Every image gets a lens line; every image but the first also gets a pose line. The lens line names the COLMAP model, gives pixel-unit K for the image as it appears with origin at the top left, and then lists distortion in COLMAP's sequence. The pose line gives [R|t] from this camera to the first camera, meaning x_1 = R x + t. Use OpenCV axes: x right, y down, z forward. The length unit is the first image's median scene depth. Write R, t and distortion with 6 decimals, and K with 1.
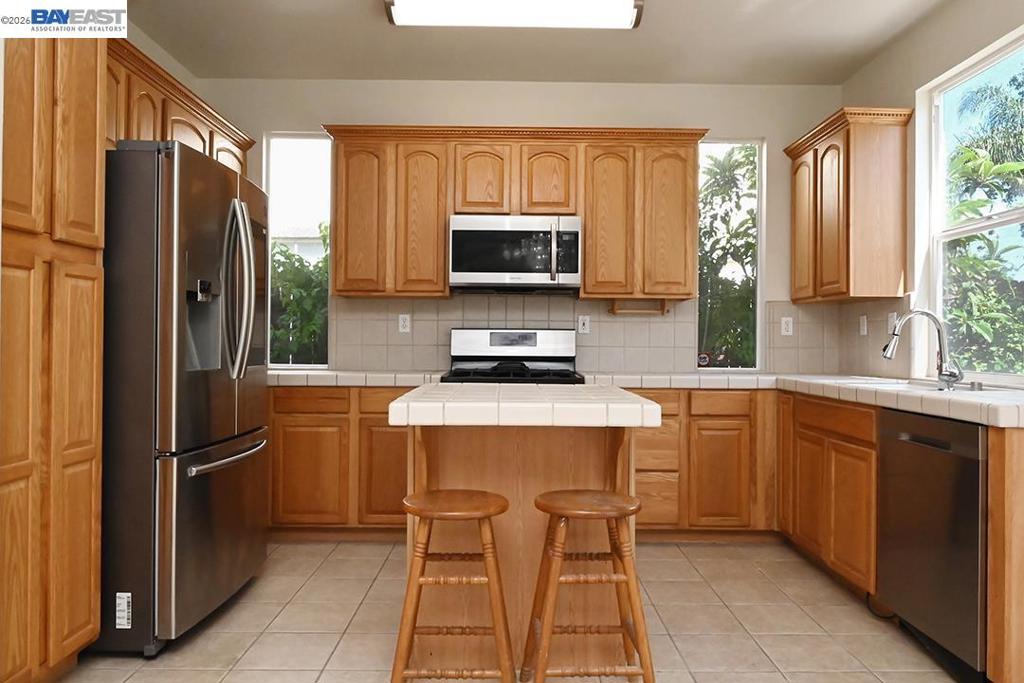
lens RADIAL K [[700.2, 0, 519.9], [0, 700.2, 340.0], [0, 0, 1]] dist [-0.010115, -0.005193]
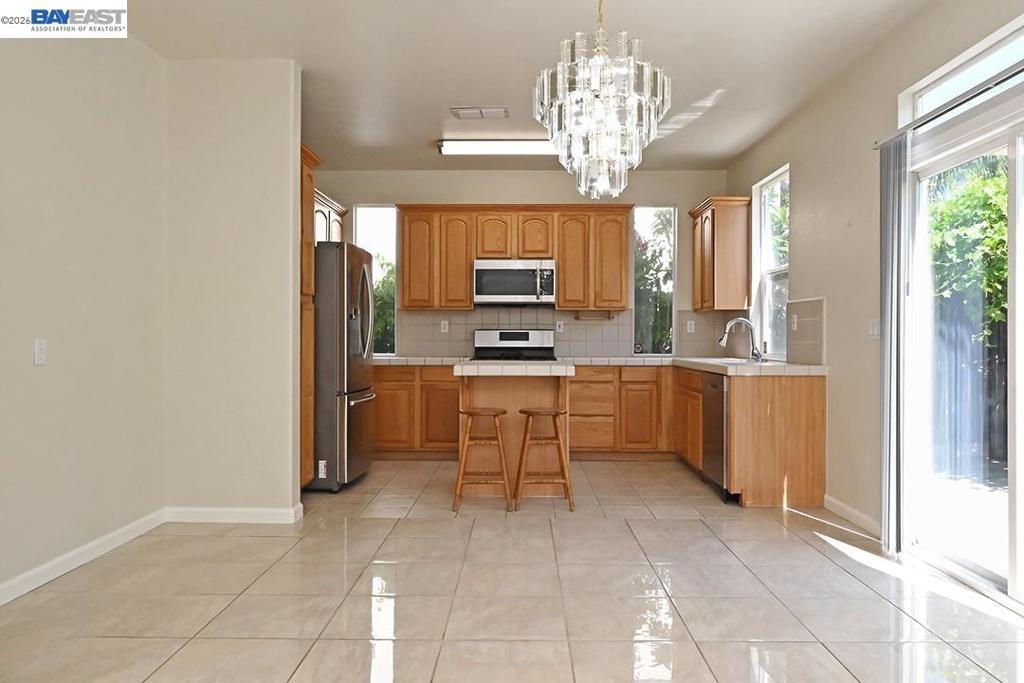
lens RADIAL K [[701.3, 0, 517.8], [0, 701.3, 343.8], [0, 0, 1]] dist [0.009929, -0.000019]
pose [[0.999910, -0.005689, -0.012147, 0.019872], [0.005805, 0.999938, 0.009533, 0.000849], [0.012092, -0.009602, 0.999881, -0.624754]]
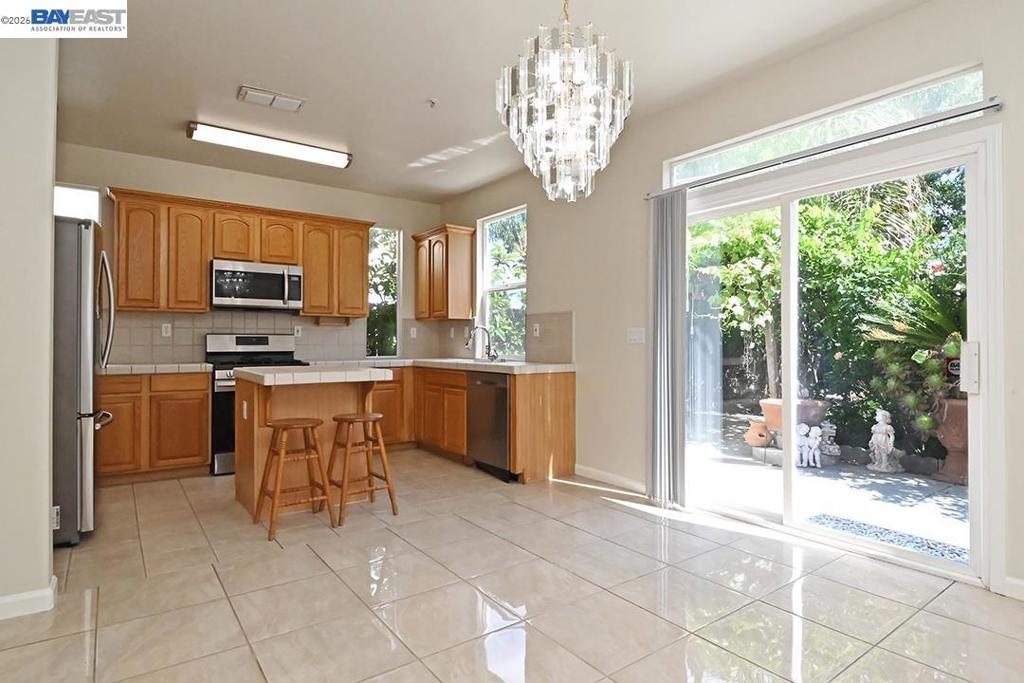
lens RADIAL K [[535.5, 0, 504.0], [0, 535.5, 341.9], [0, 0, 1]] dist [0.000235, -0.001816]
pose [[0.821150, -0.006242, 0.570678, -0.248999], [0.004277, 0.999979, 0.004784, -0.001887], [-0.570697, -0.001488, 0.821160, -0.319387]]
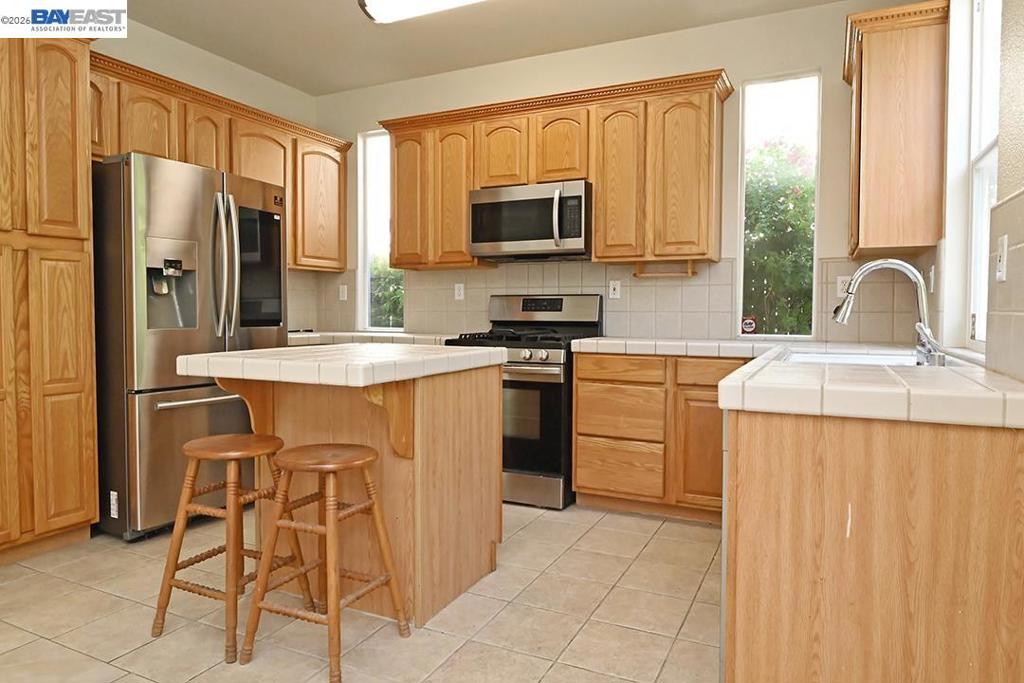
lens RADIAL K [[634.2, 0, 514.5], [0, 634.2, 337.7], [0, 0, 1]] dist [-0.015810, 0.002051]
pose [[0.901499, 0.012856, -0.432591, 0.393202], [0.005675, 0.999122, 0.041519, 0.008938], [0.432745, -0.039884, 0.900634, 0.141764]]
